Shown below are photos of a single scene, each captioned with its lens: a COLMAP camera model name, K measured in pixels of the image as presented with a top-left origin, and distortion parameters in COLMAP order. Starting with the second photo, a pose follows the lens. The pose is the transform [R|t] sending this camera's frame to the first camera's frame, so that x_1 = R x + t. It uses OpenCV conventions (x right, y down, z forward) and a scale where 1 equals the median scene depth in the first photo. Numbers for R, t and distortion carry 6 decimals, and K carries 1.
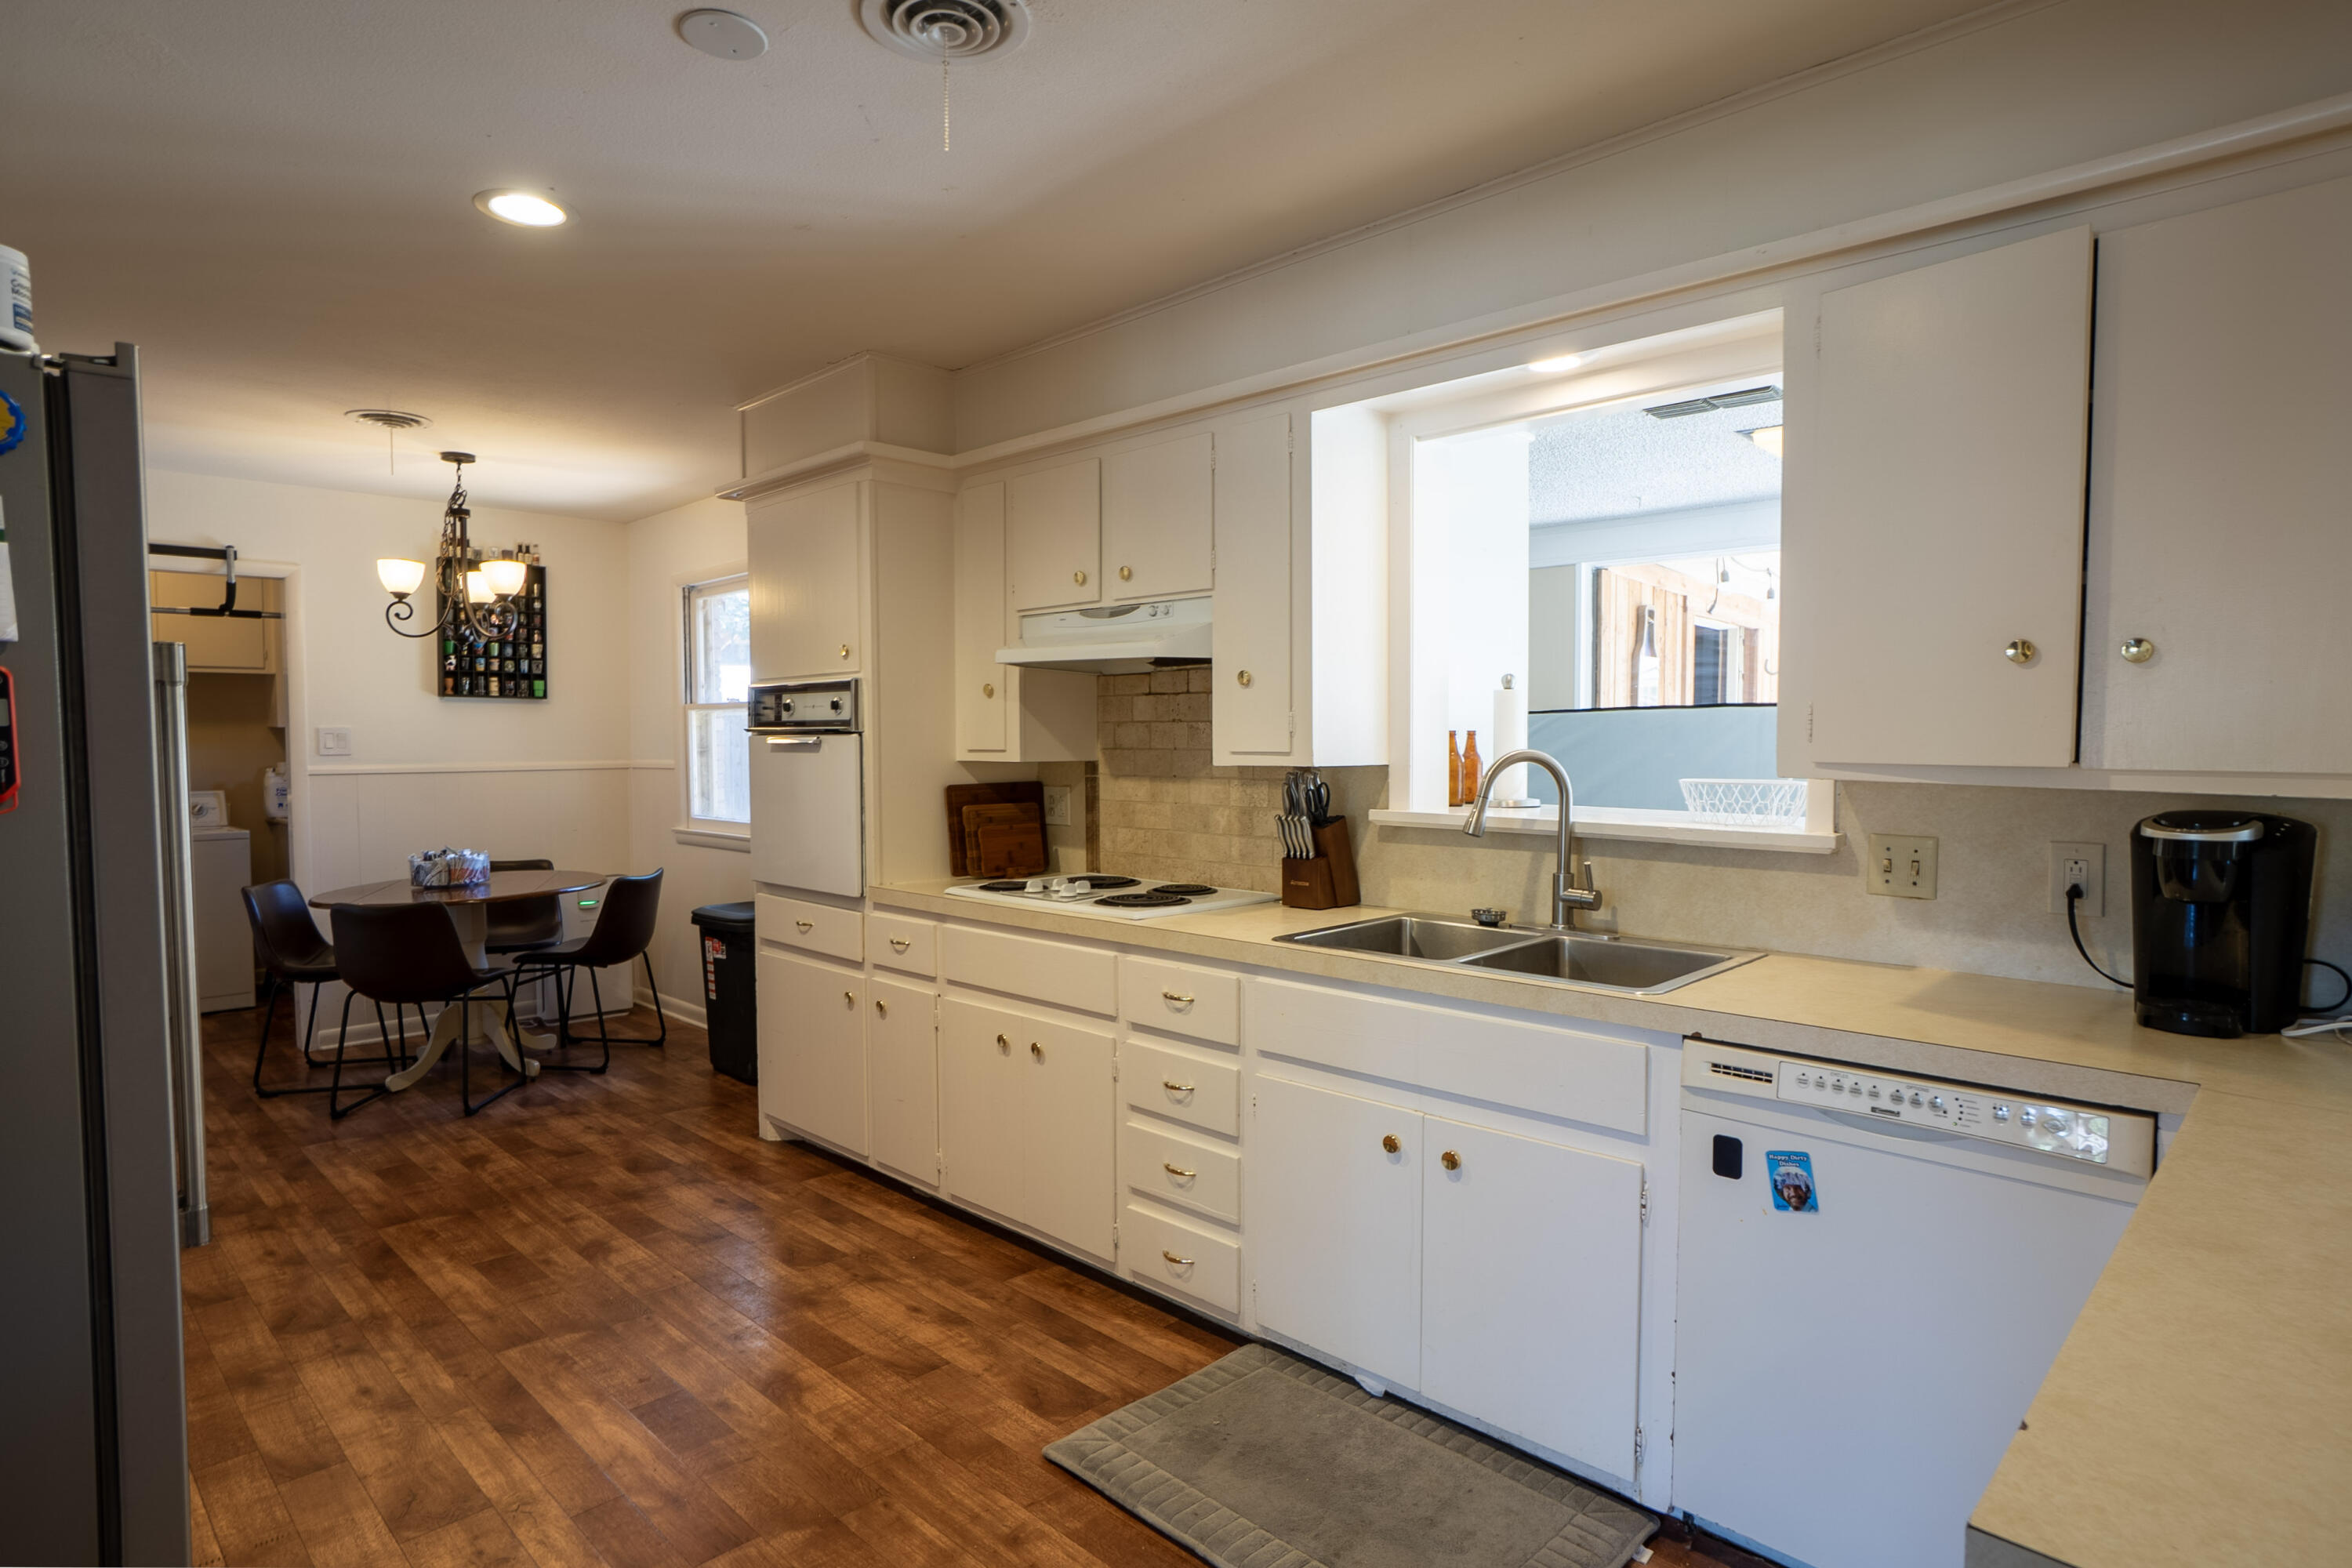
lens RADIAL K [[1223.8, 0, 1185.1], [0, 1223.8, 791.8], [0, 0, 1]] dist [-0.052199, 0.028693]
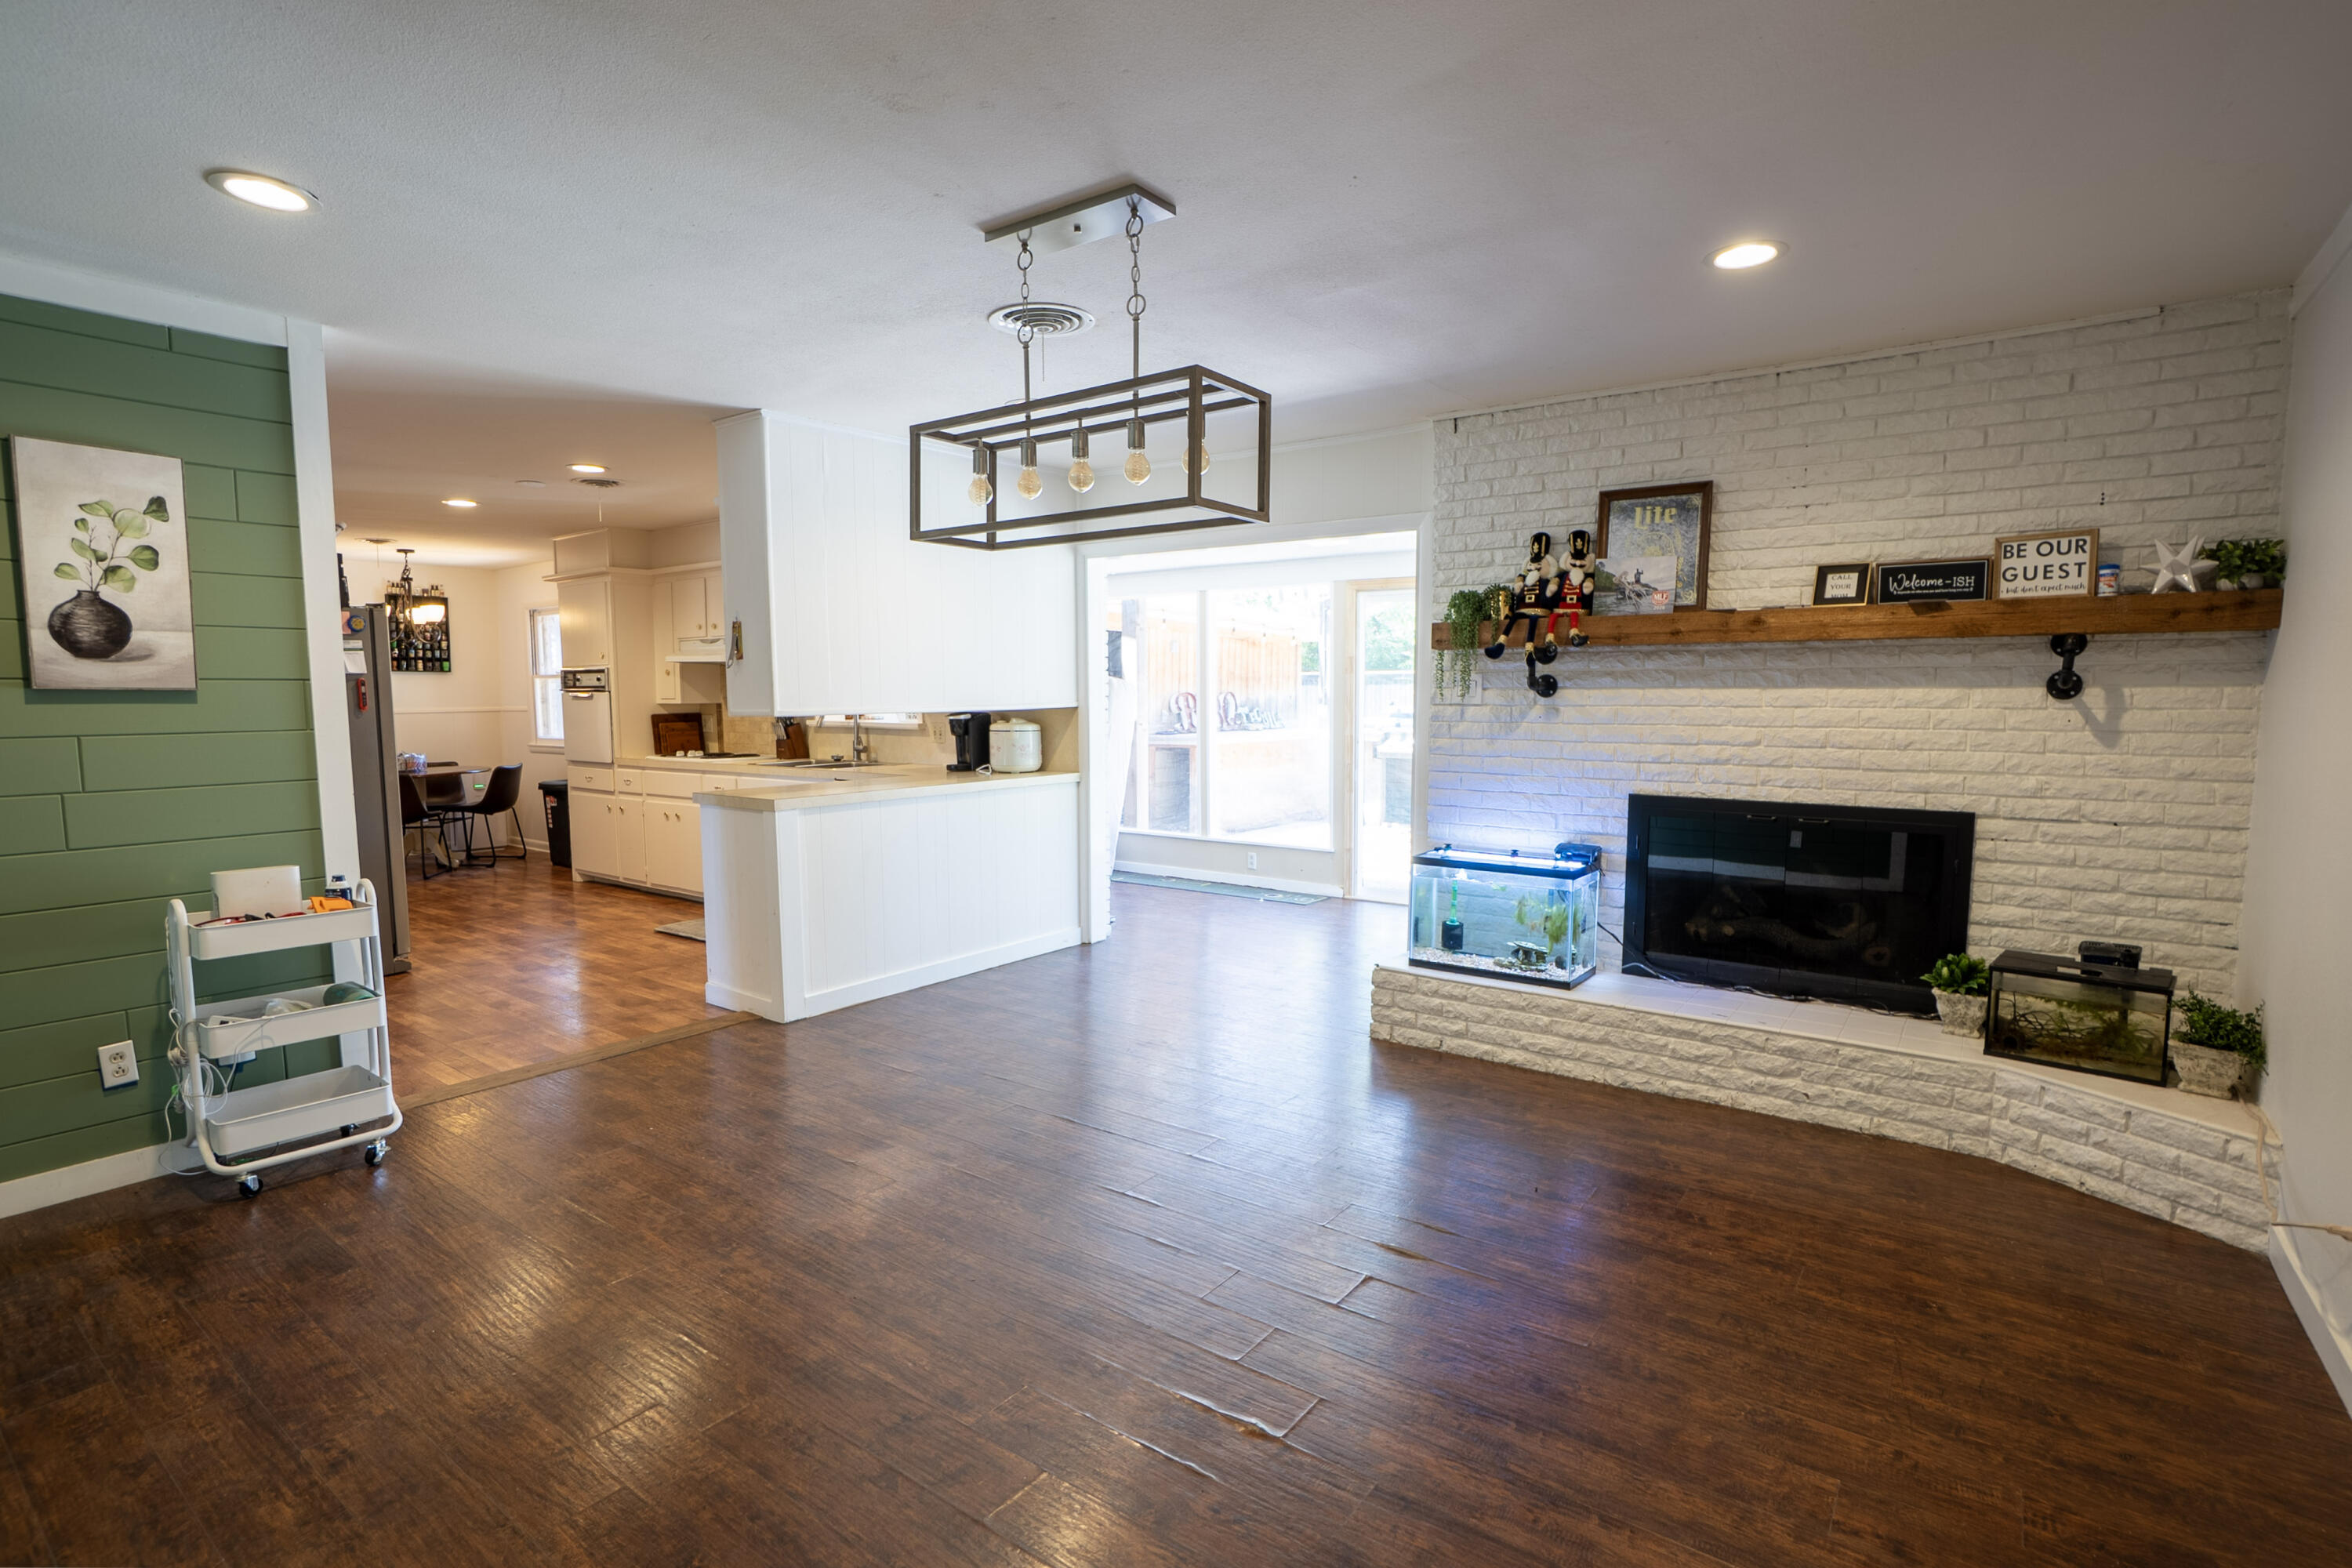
lens RADIAL K [[1135.0, 0, 1169.9], [0, 1135.0, 790.8], [0, 0, 1]] dist [-0.058469, 0.027945]
pose [[0.992838, -0.013424, 0.118713, 0.567364], [0.008072, 0.998934, 0.045452, 0.055320], [-0.119196, -0.044168, 0.991888, -1.318837]]
